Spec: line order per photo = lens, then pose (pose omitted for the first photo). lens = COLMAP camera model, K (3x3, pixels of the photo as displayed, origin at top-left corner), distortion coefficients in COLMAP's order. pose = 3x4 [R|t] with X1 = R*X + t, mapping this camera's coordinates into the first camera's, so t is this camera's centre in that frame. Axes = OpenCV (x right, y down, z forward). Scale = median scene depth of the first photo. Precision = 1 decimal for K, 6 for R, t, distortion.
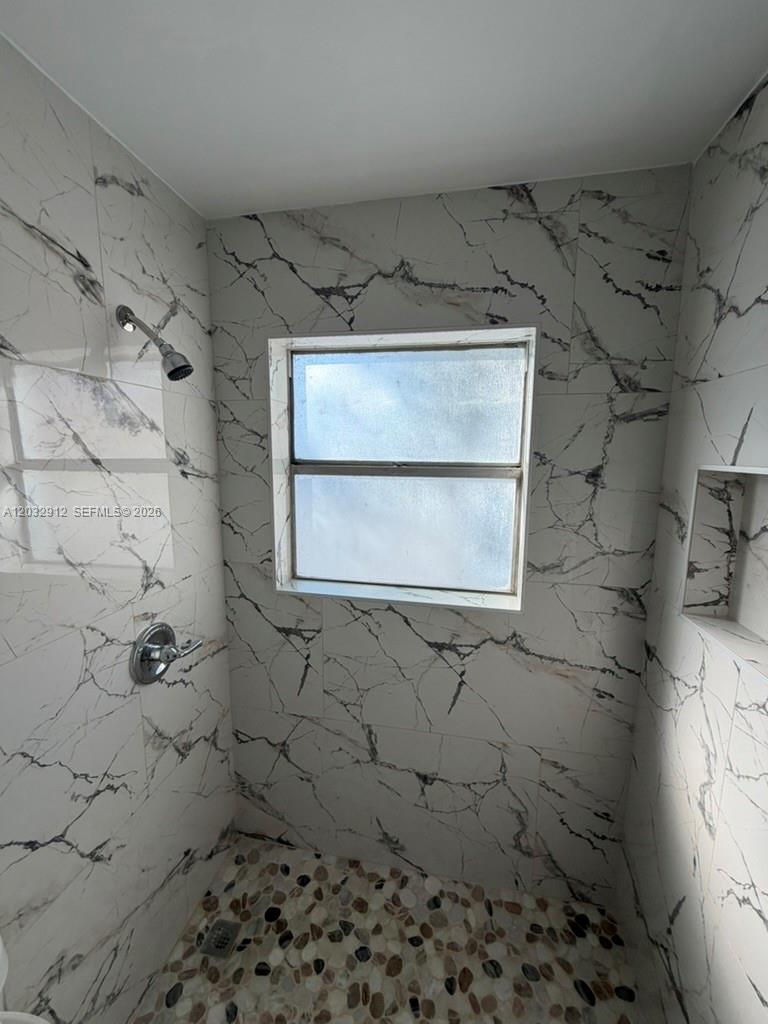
lens RADIAL K [[408.4, 0, 384.0], [0, 408.4, 512.0], [0, 0, 1]] dist [0.000032, 0.000245]
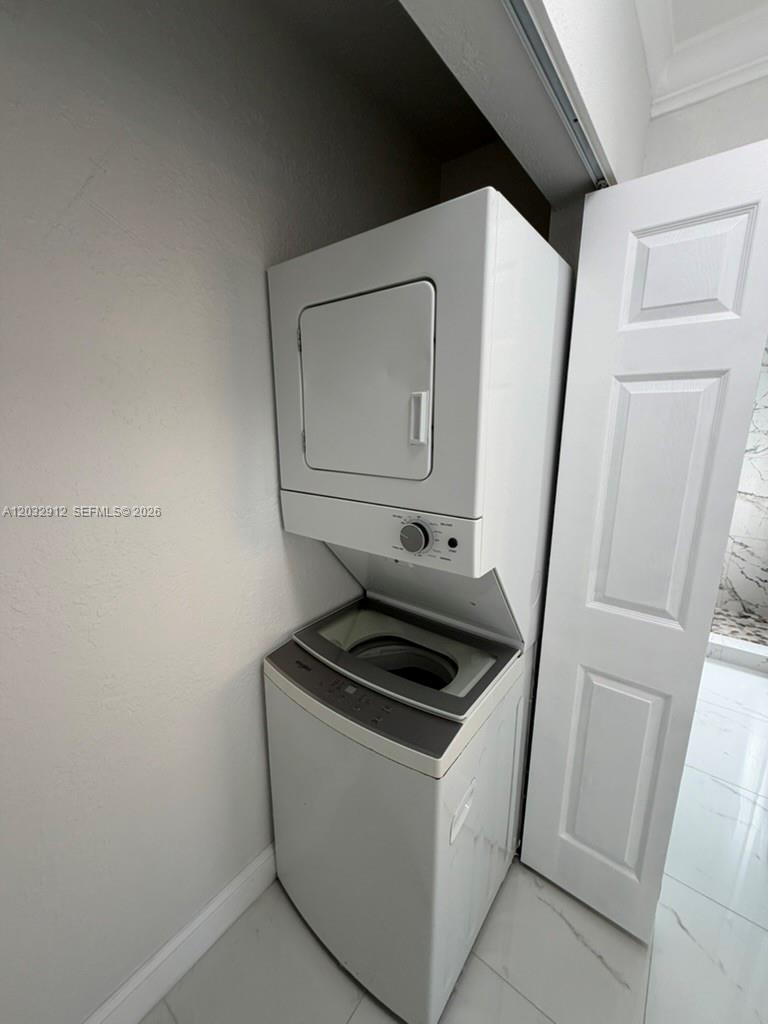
lens RADIAL K [[408.4, 0, 384.0], [0, 408.4, 512.0], [0, 0, 1]] dist [0.000032, 0.000245]
pose [[0.892293, 0.094173, -0.441525, -0.341481], [-0.060478, 0.994121, 0.089815, 0.369375], [0.447387, -0.053439, 0.892742, -1.812836]]
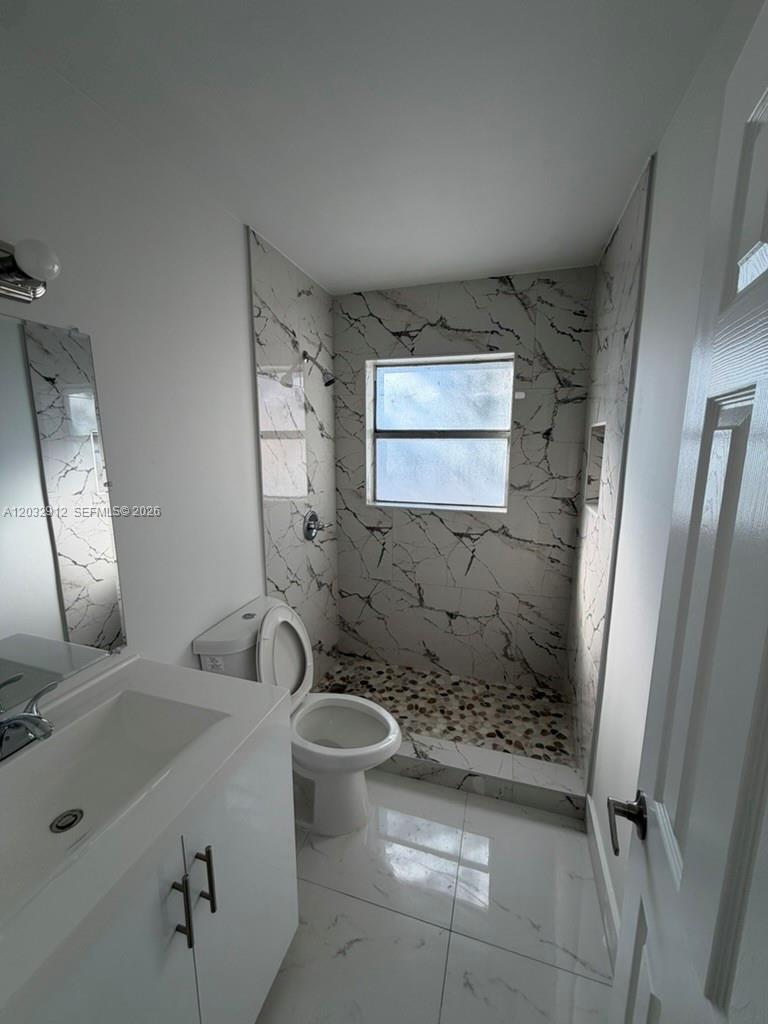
lens RADIAL K [[408.4, 0, 384.0], [0, 408.4, 512.0], [0, 0, 1]] dist [0.000032, 0.000245]
pose [[0.994294, 0.012465, -0.105946, -0.005091], [-0.009979, 0.999663, 0.023962, 0.195872], [0.106209, -0.022768, 0.994083, -0.782467]]
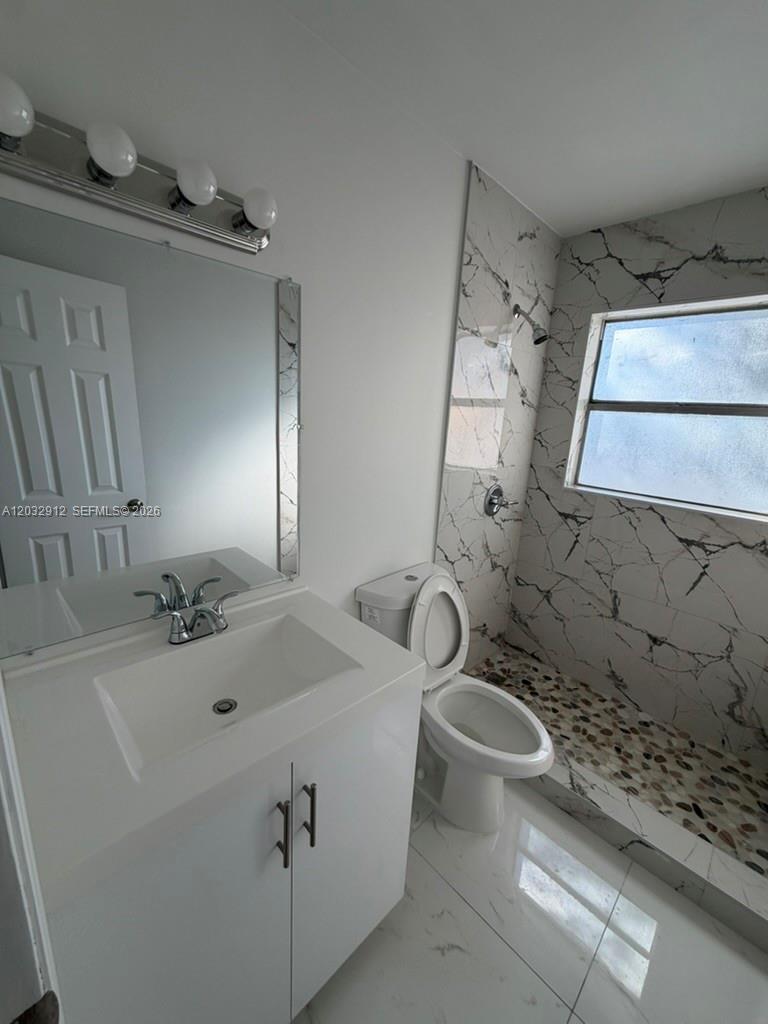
lens RADIAL K [[408.4, 0, 384.0], [0, 408.4, 512.0], [0, 0, 1]] dist [0.000032, 0.000245]
pose [[0.822766, 0.173017, -0.541407, 0.022923], [-0.135740, 0.984793, 0.108427, 0.227463], [0.551934, -0.015719, 0.833740, -0.668237]]
